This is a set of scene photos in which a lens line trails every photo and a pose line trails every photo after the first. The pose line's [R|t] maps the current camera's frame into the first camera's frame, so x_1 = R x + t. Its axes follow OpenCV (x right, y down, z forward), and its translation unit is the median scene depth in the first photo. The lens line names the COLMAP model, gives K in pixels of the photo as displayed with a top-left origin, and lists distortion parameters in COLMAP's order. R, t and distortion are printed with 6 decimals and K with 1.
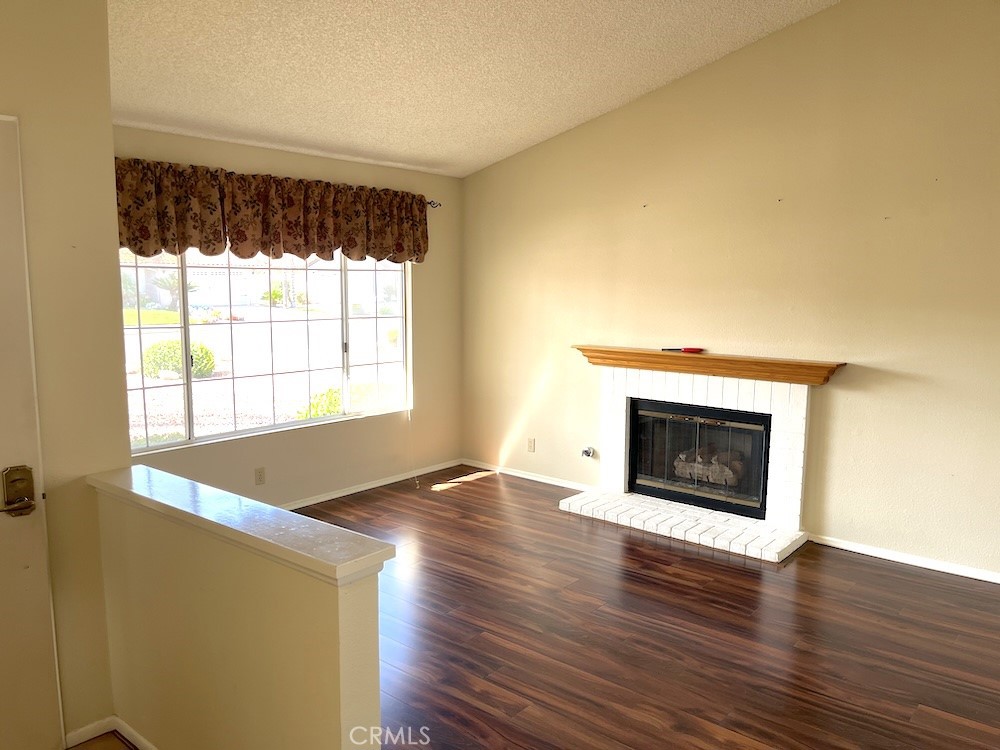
lens RADIAL K [[757.9, 0, 505.0], [0, 757.9, 378.5], [0, 0, 1]] dist [-0.001636, -0.023174]
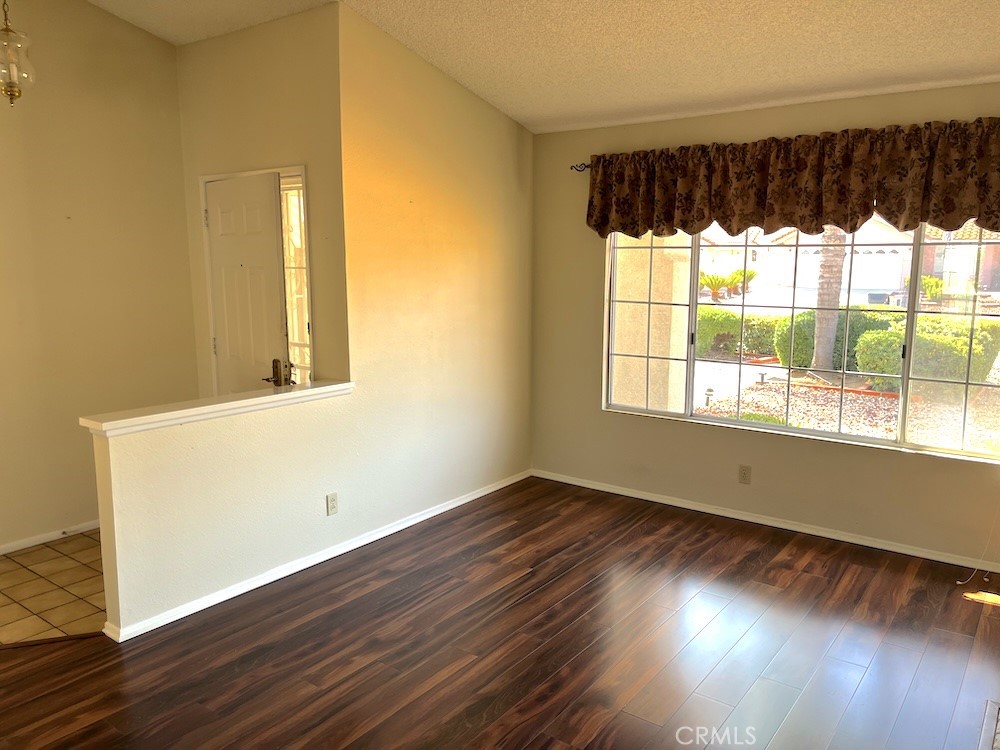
lens RADIAL K [[757.9, 0, 504.6], [0, 757.9, 372.5], [0, 0, 1]] dist [-0.001636, -0.023174]
pose [[0.030791, 0.145665, -0.988855, 0.578080], [-0.124359, 0.982195, 0.140812, -0.088308], [0.991759, 0.118637, 0.048357, 0.684488]]
